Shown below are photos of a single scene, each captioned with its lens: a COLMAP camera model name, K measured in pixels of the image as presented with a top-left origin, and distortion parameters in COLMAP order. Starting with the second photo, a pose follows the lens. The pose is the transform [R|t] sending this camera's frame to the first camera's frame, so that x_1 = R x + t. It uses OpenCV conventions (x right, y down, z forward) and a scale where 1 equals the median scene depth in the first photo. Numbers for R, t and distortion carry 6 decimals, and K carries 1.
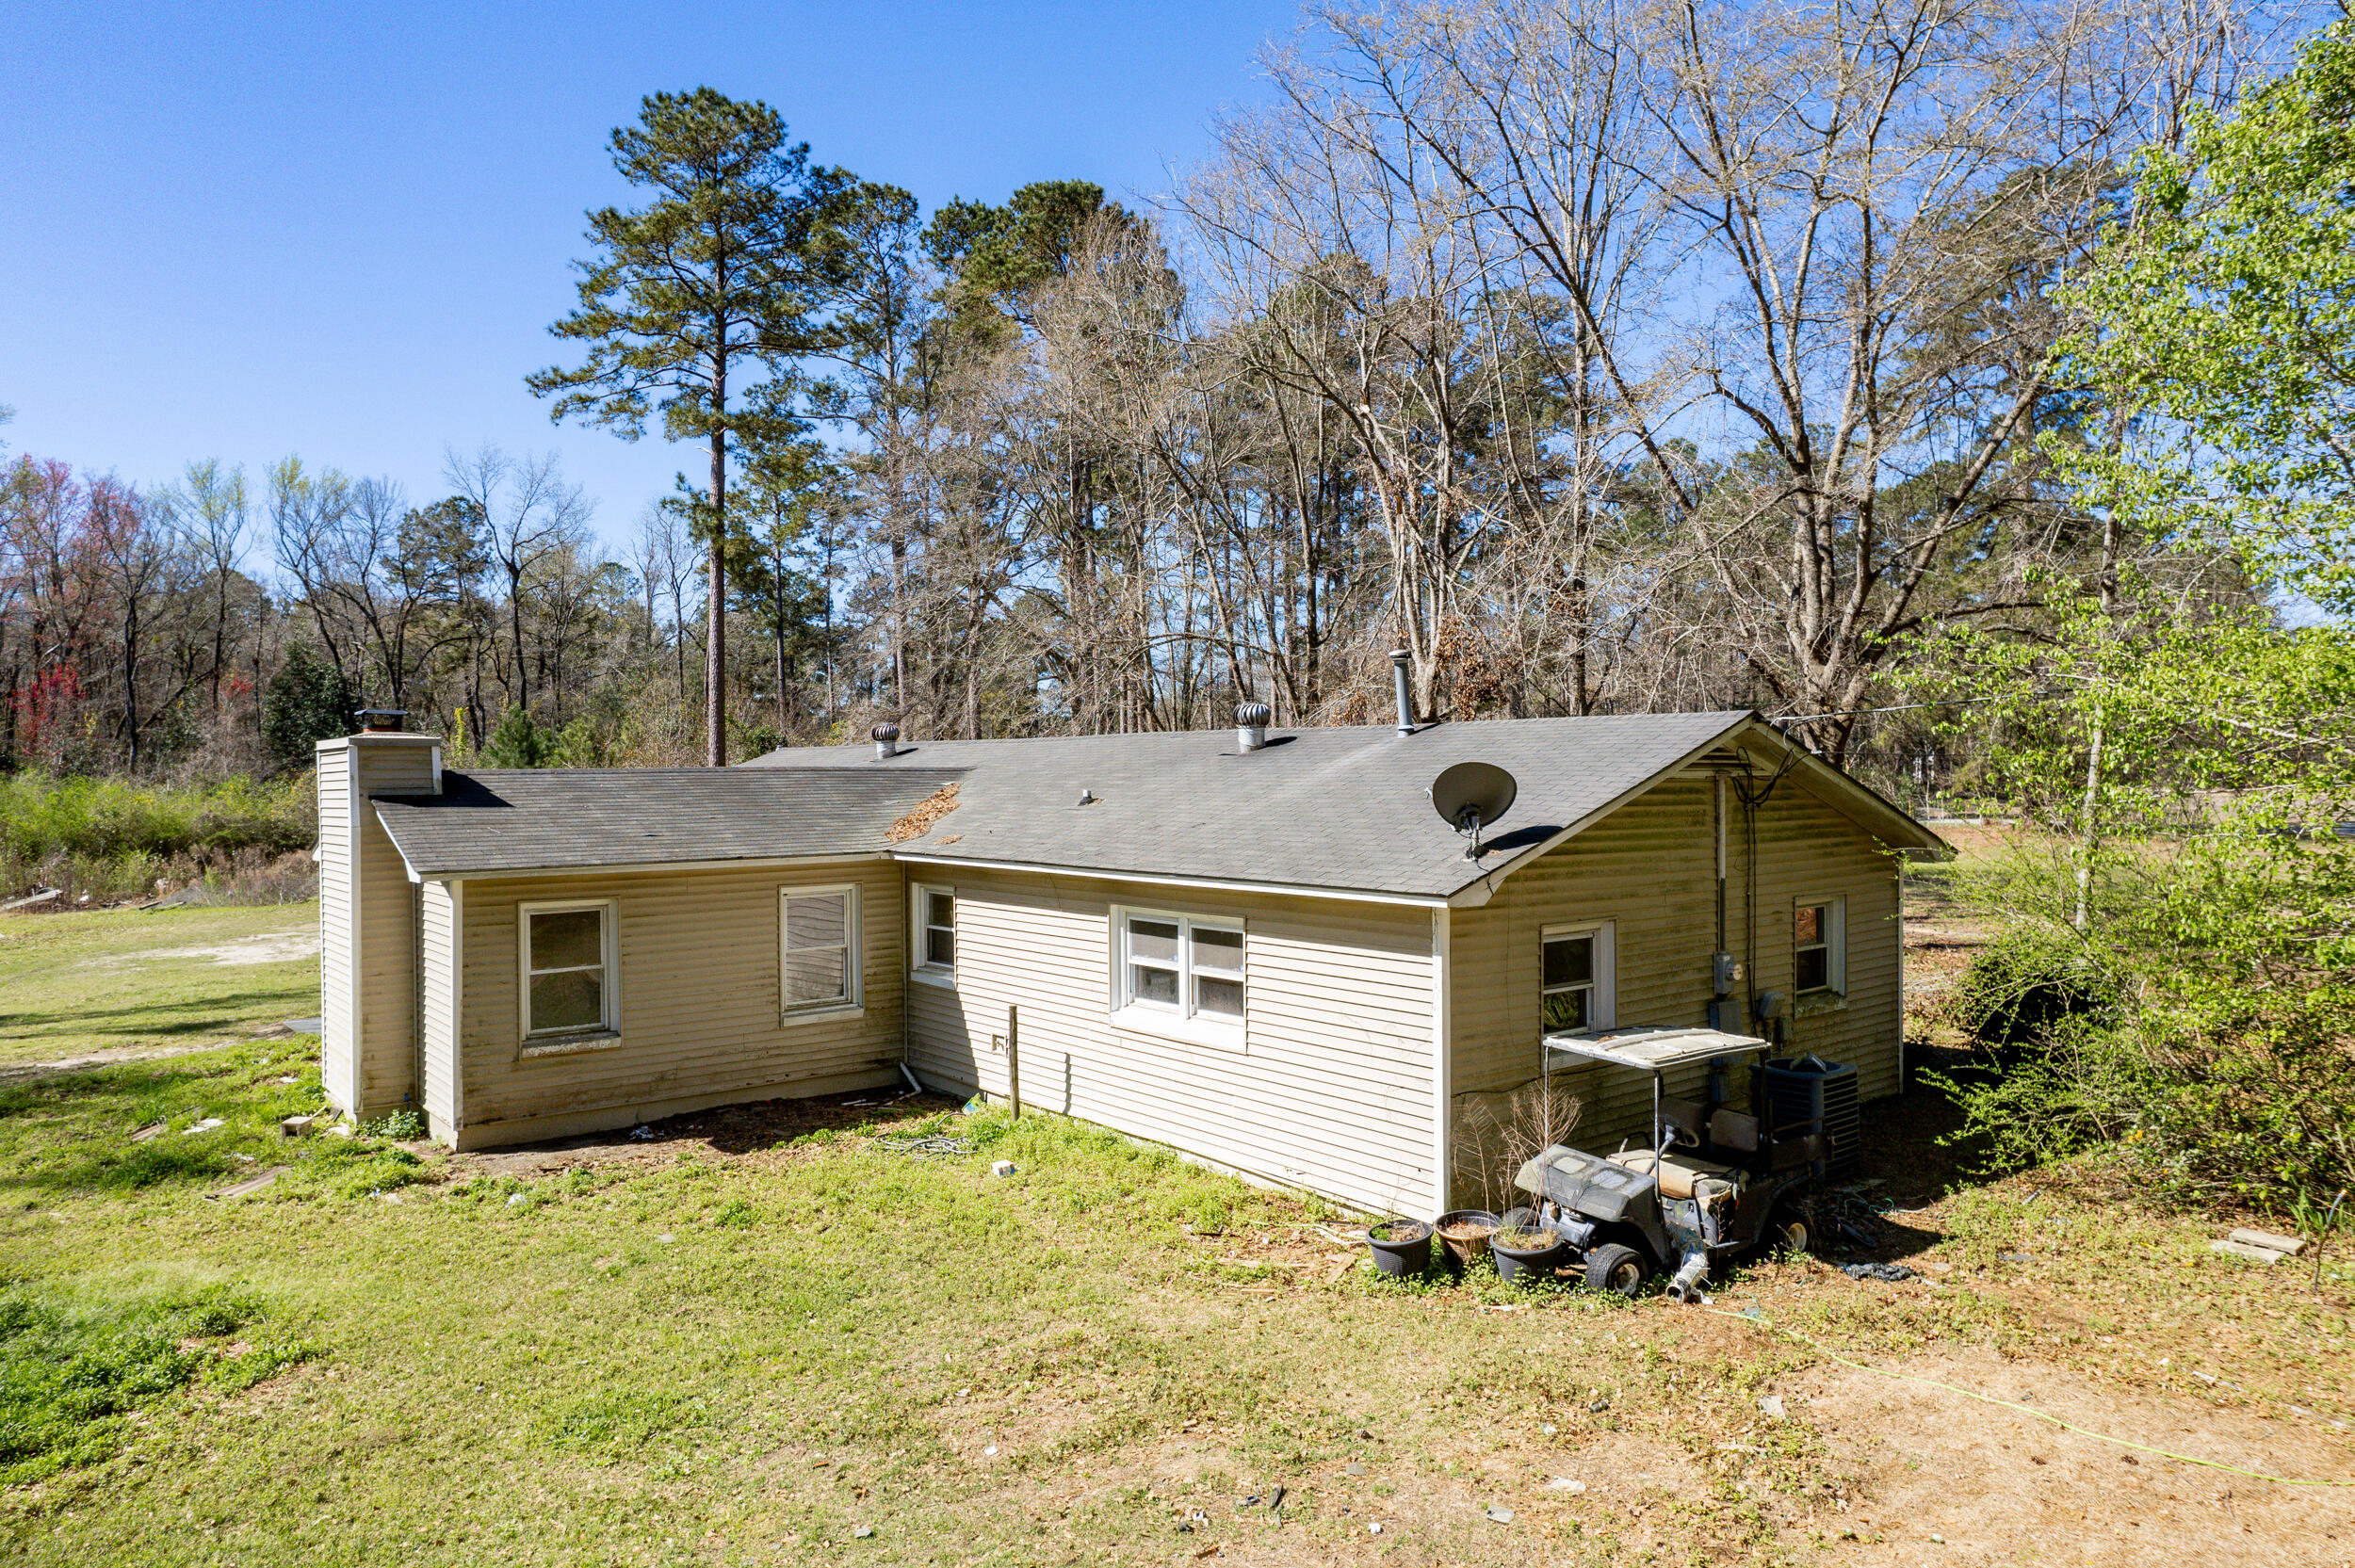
lens RADIAL K [[1513.8, 0, 1177.5], [0, 1513.8, 784.0], [0, 0, 1]] dist [-0.051045, 0.087298]
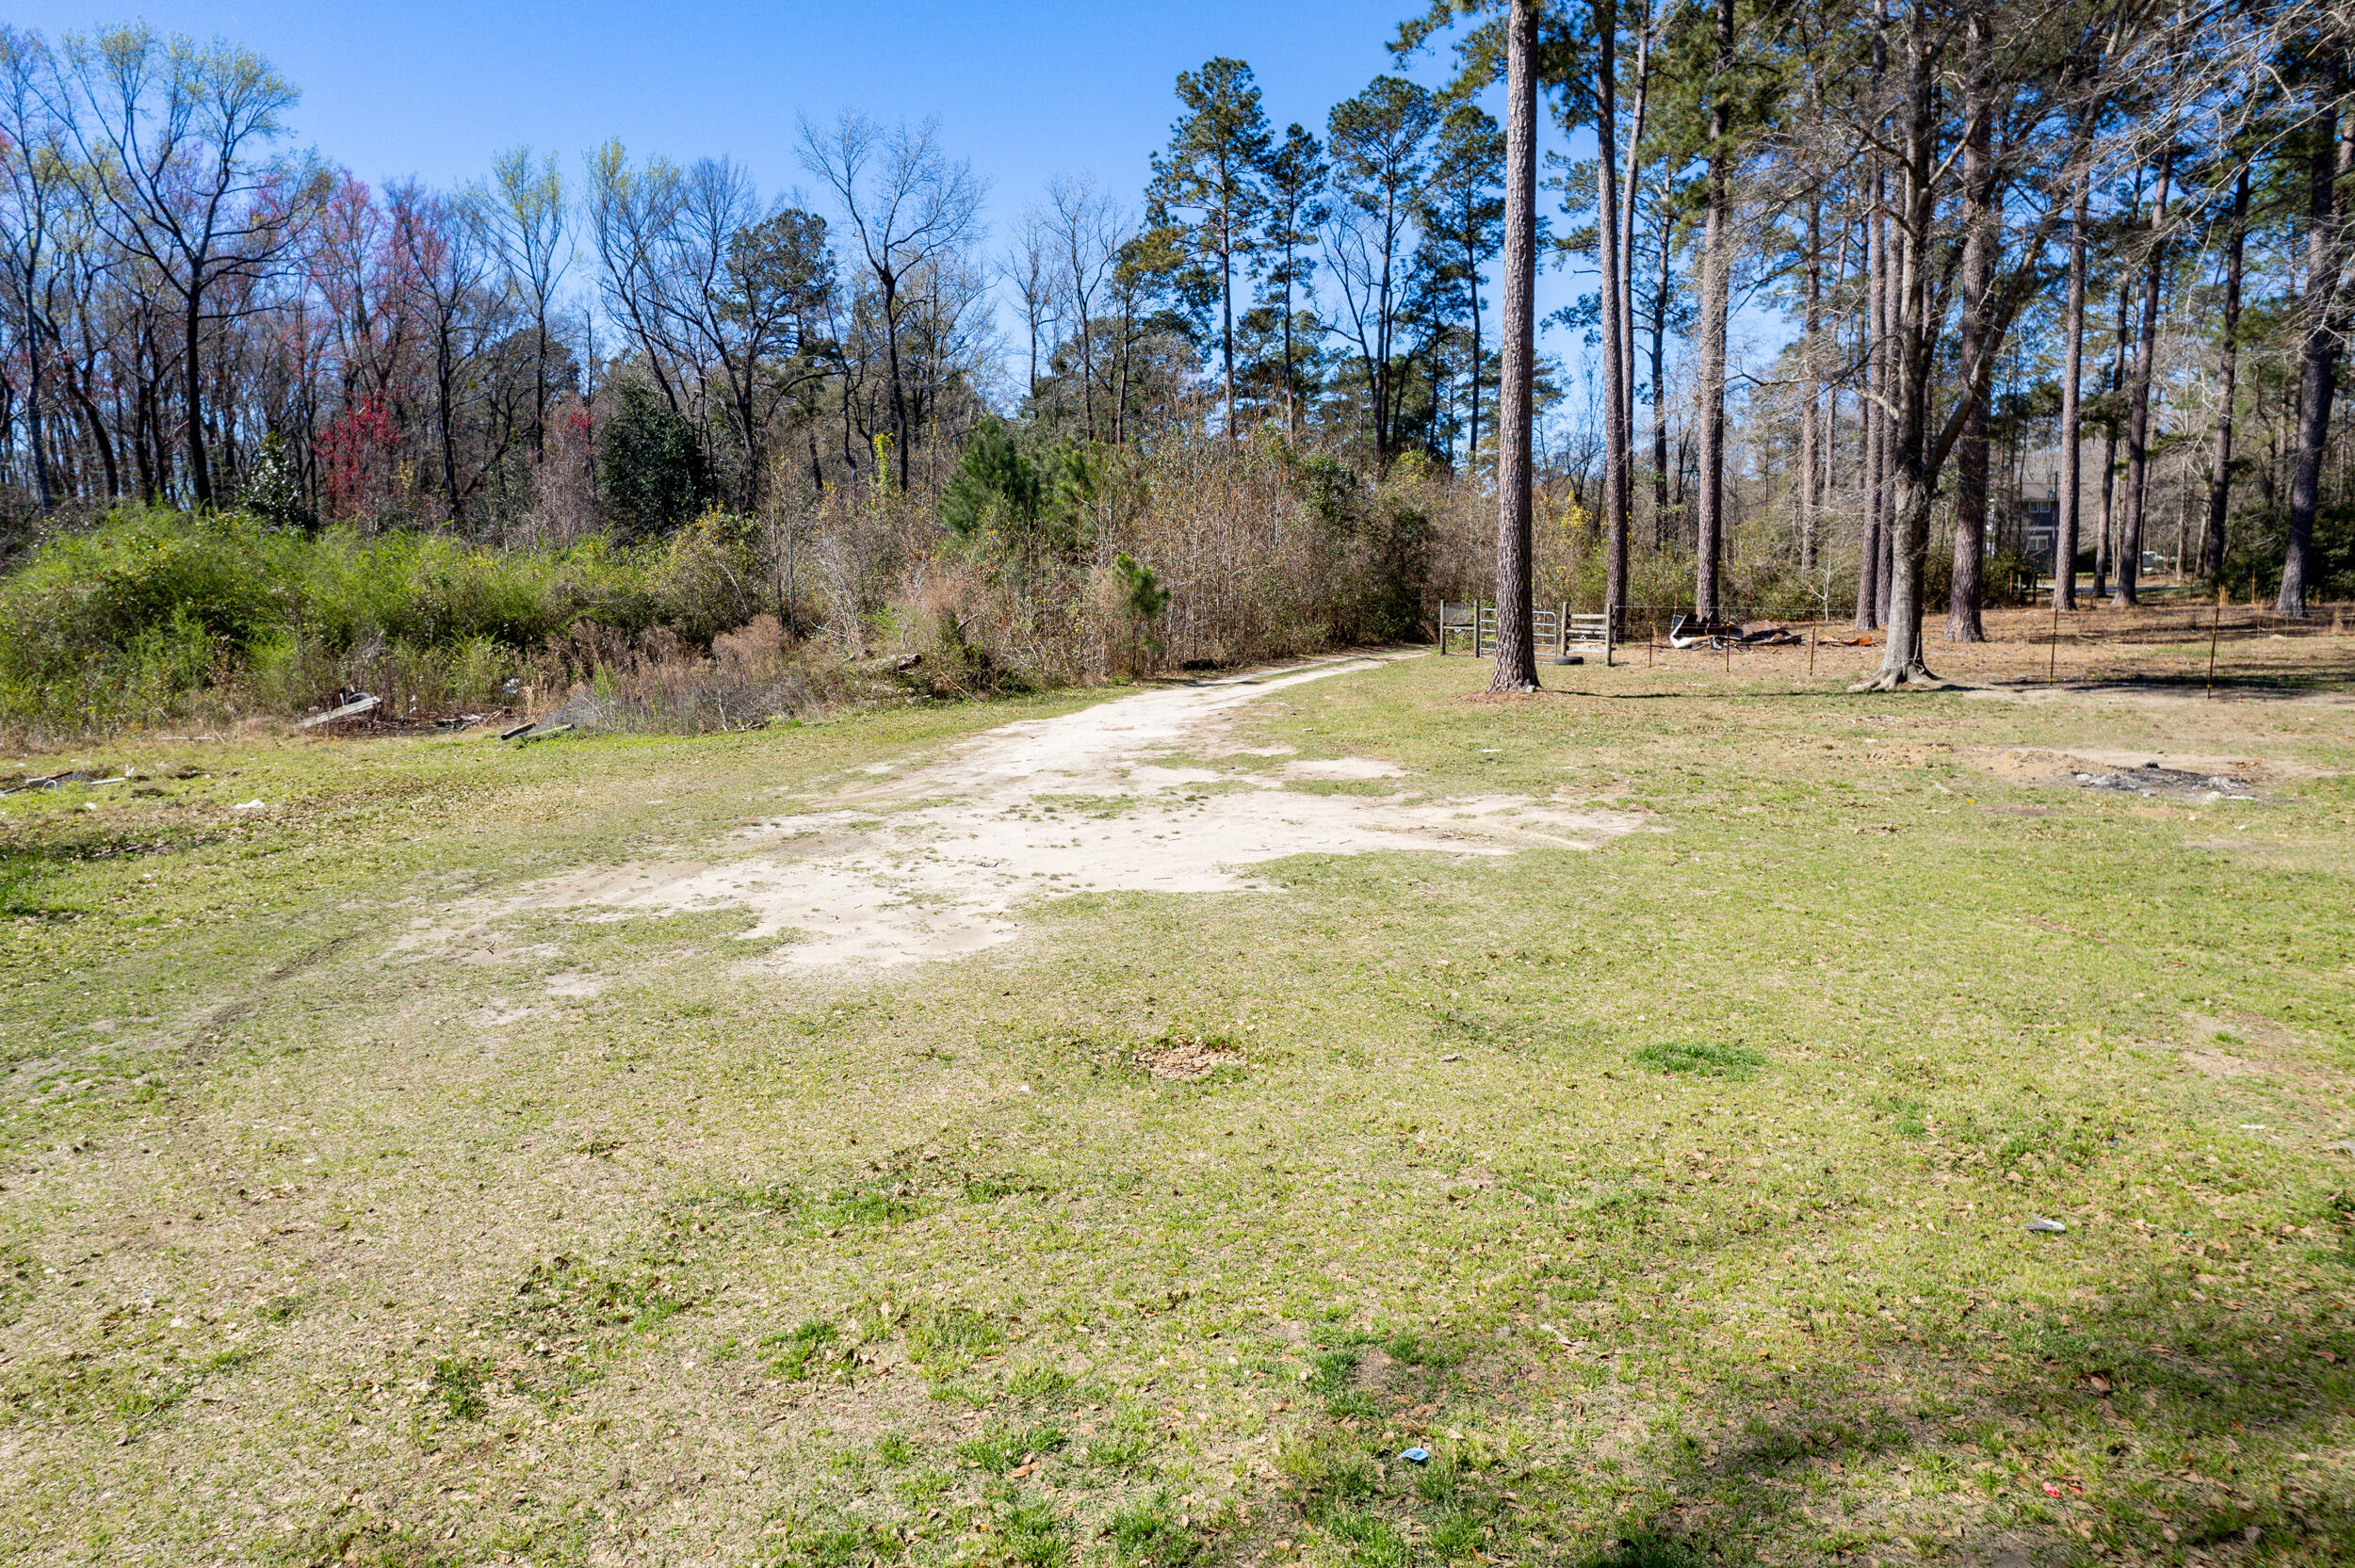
lens RADIAL K [[1546.2, 0, 1163.6], [0, 1546.2, 770.8], [0, 0, 1]] dist [-0.051222, 0.094905]
pose [[0.985158, 0.016515, -0.170856, -0.294249], [0.004017, 0.992871, 0.119130, 0.024576], [0.171605, -0.118048, 0.978068, 0.408655]]
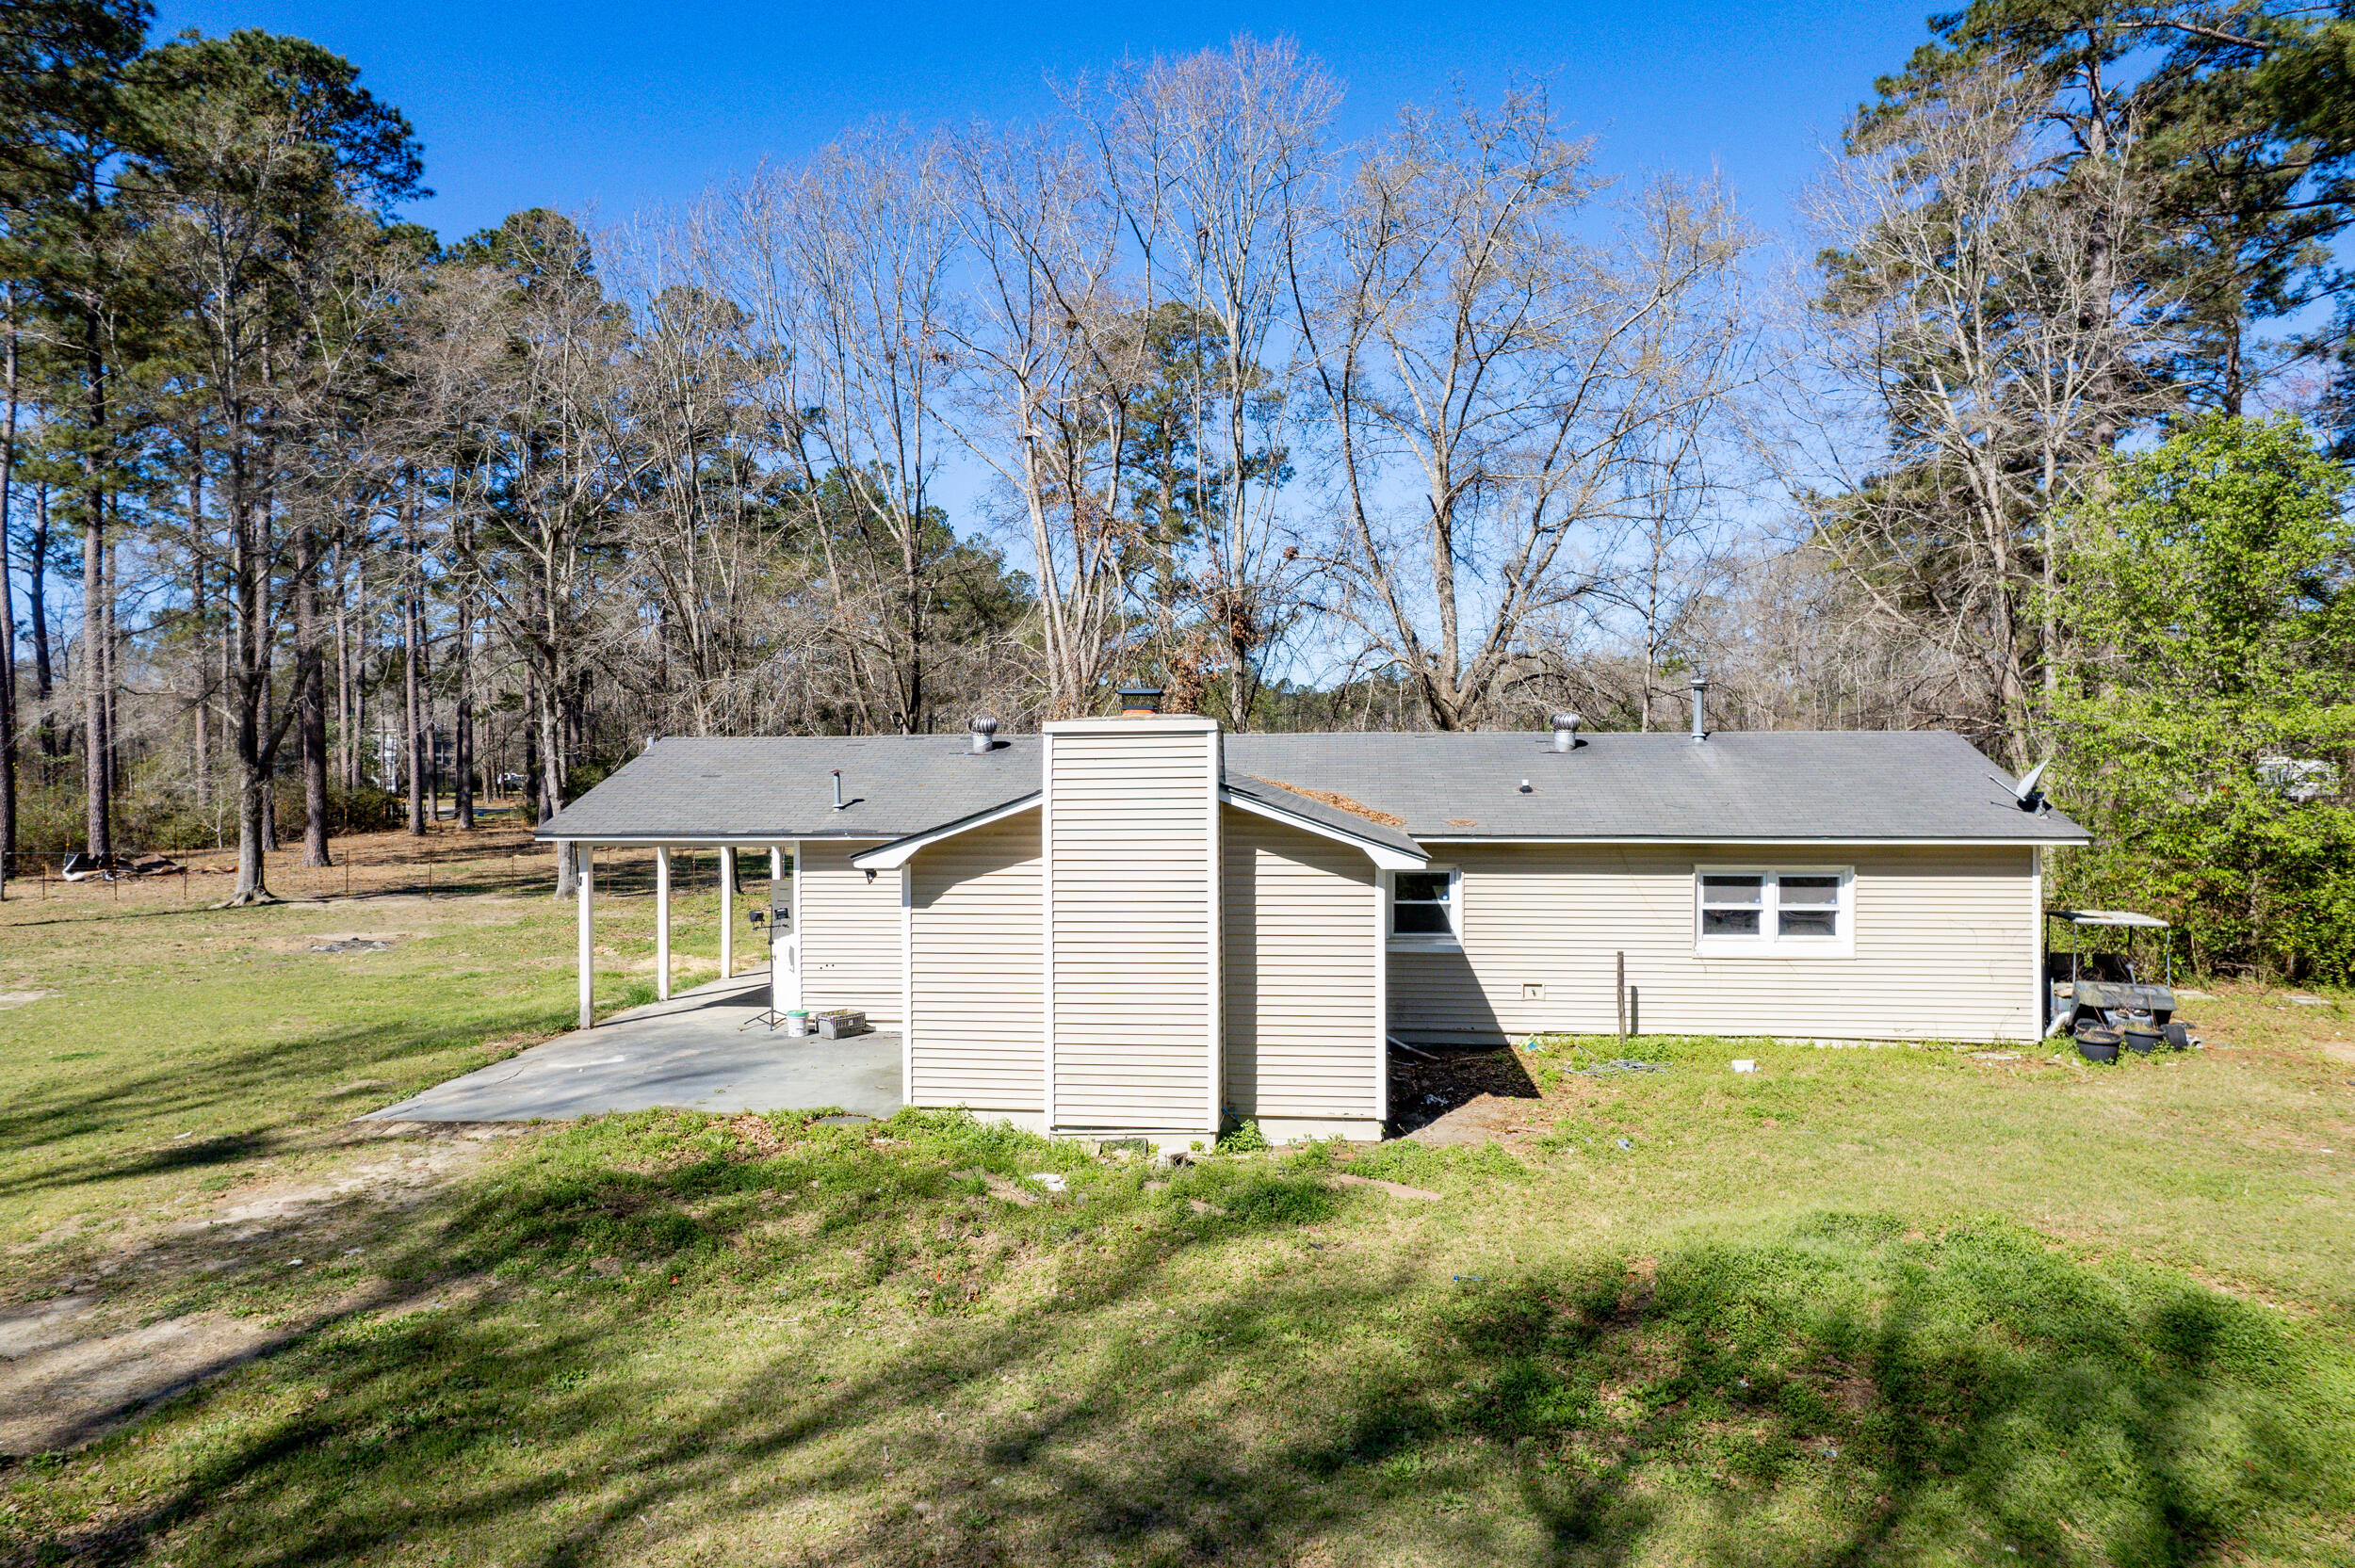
lens RADIAL K [[1546.2, 0, 1163.6], [0, 1546.2, 770.8], [0, 0, 1]] dist [-0.051222, 0.094905]
pose [[0.722738, 0.003196, 0.691114, -0.339309], [0.004569, 0.999945, -0.009403, 0.002398], [-0.691107, 0.009954, 0.722684, 0.094272]]
